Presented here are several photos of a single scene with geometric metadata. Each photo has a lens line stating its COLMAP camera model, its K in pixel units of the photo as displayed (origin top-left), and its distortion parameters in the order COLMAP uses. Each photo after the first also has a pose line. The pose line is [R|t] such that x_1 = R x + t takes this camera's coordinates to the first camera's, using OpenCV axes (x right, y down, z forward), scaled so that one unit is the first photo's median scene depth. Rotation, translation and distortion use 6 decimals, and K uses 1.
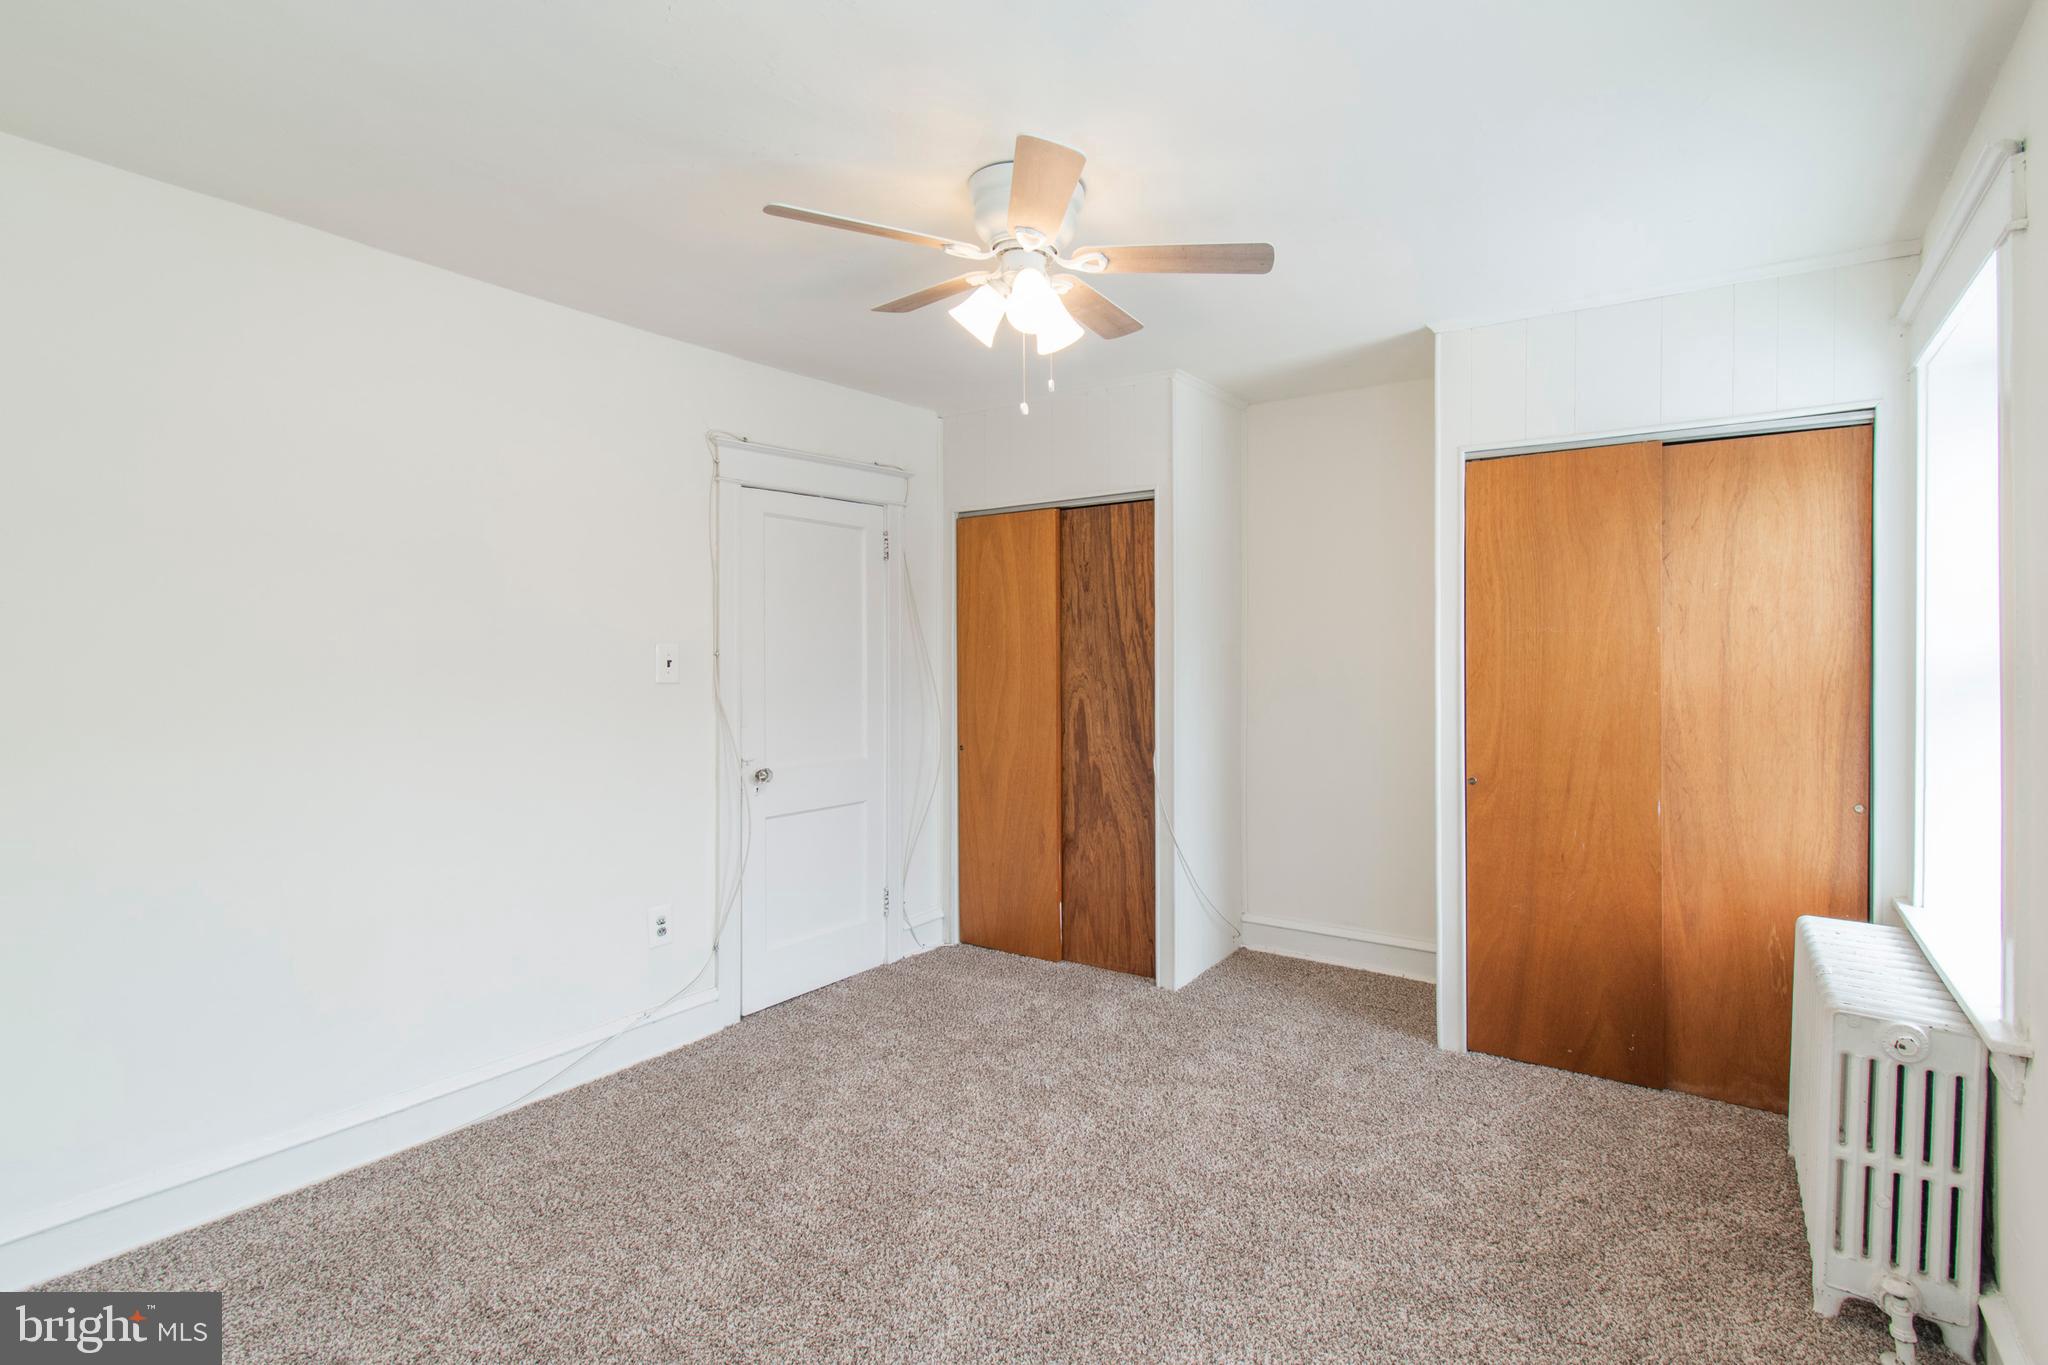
lens RADIAL K [[924.4, 0, 1053.1], [0, 924.4, 672.7], [0, 0, 1]] dist [-0.005013, -0.000729]
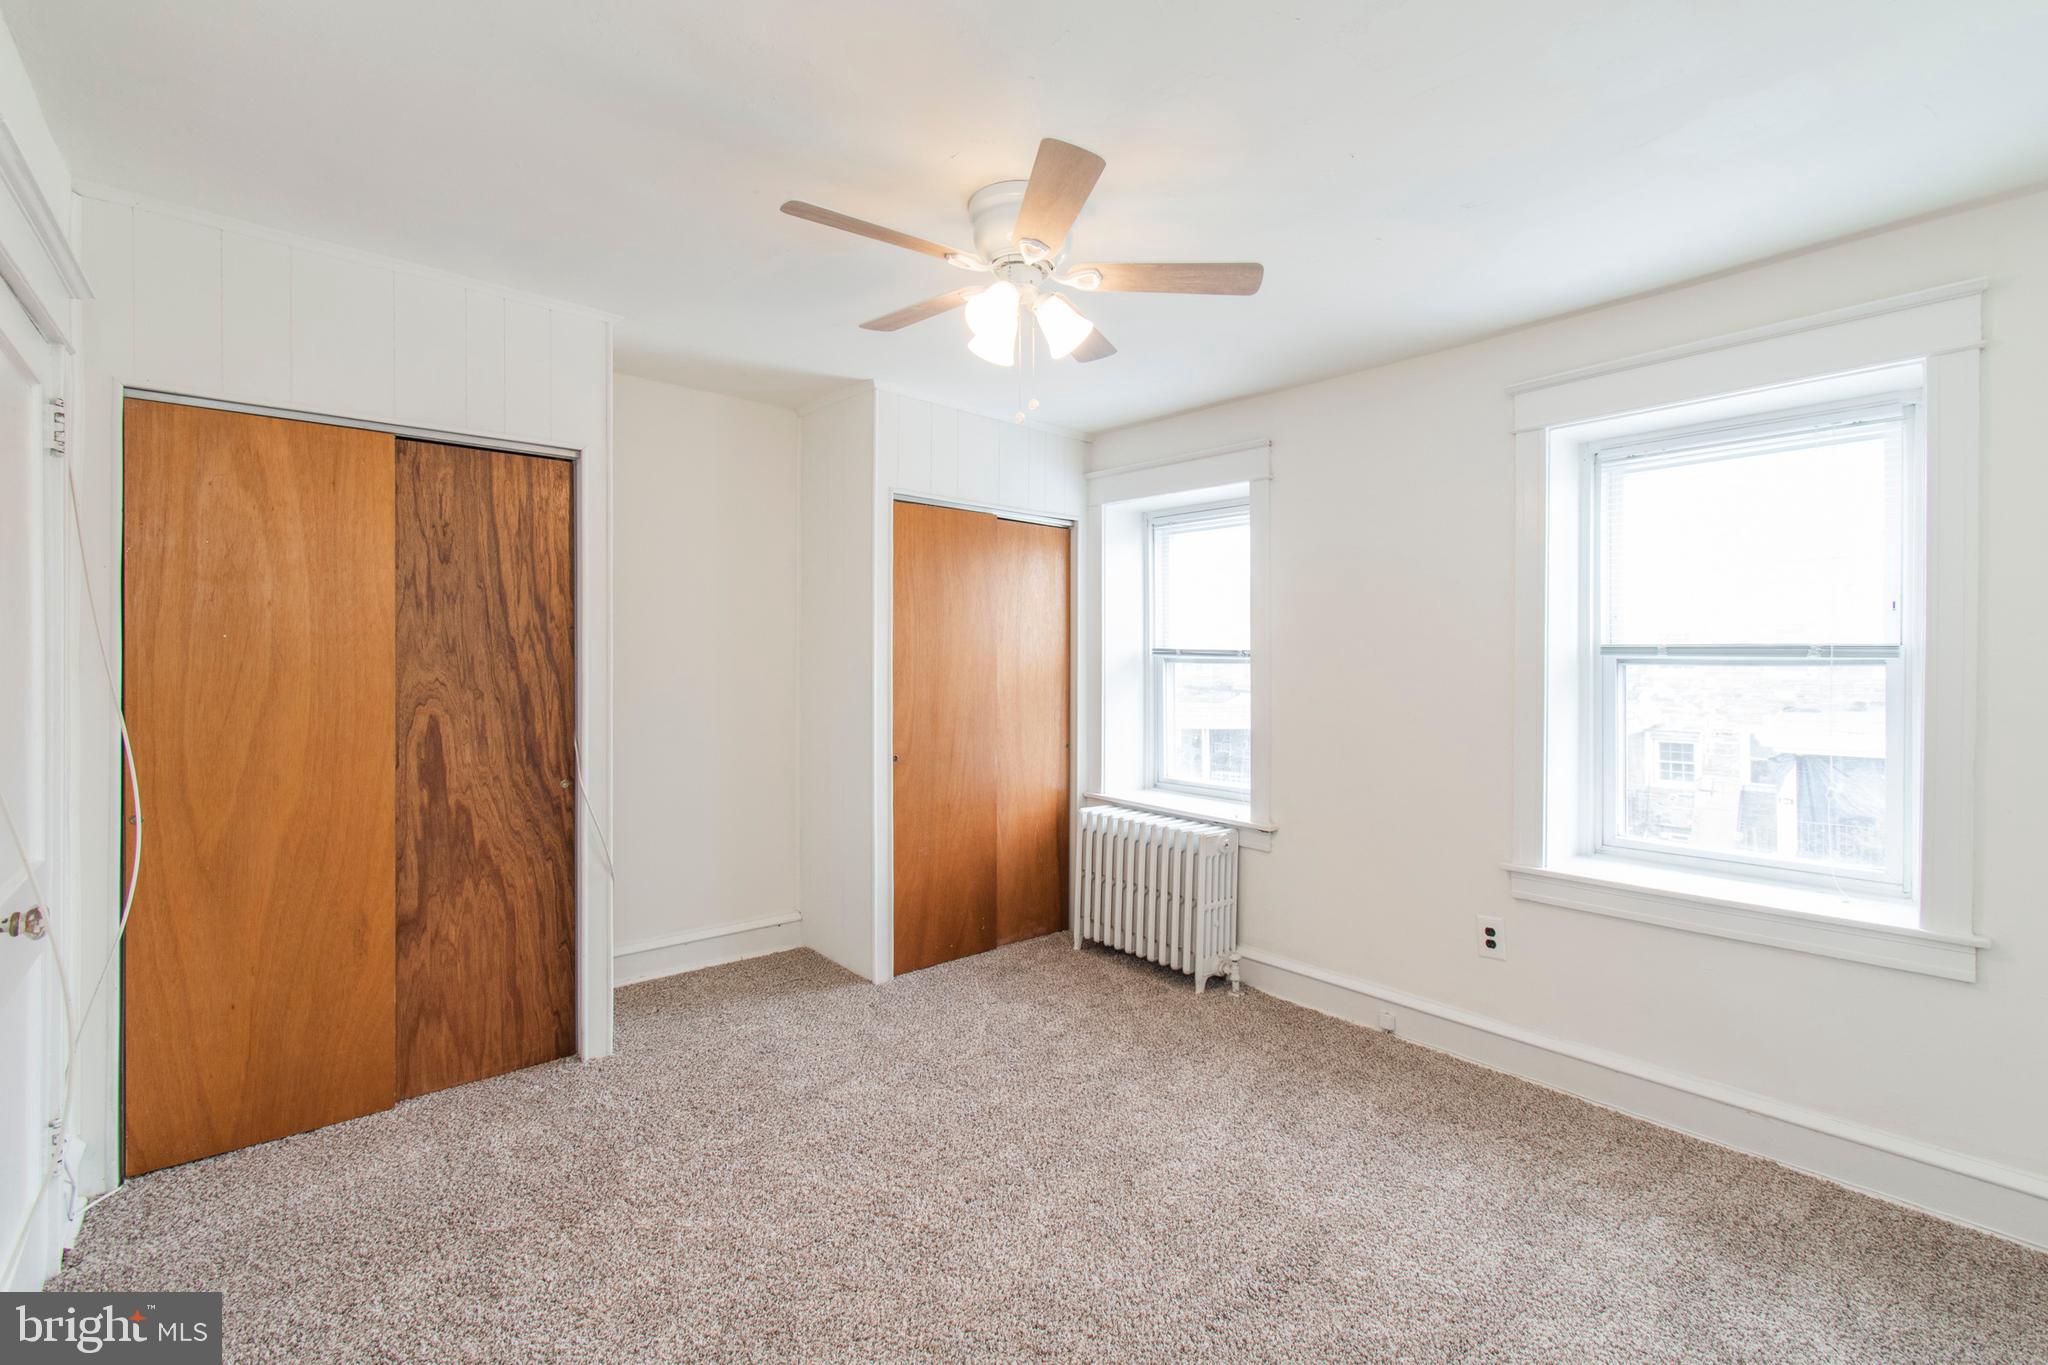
lens RADIAL K [[924.4, 0, 1051.9], [0, 924.4, 666.7], [0, 0, 1]] dist [-0.005013, -0.000729]
pose [[0.247175, -0.004260, 0.968961, -0.542216], [0.010692, 0.999941, 0.001669, -0.004541], [-0.968912, 0.009947, 0.247206, 0.377363]]
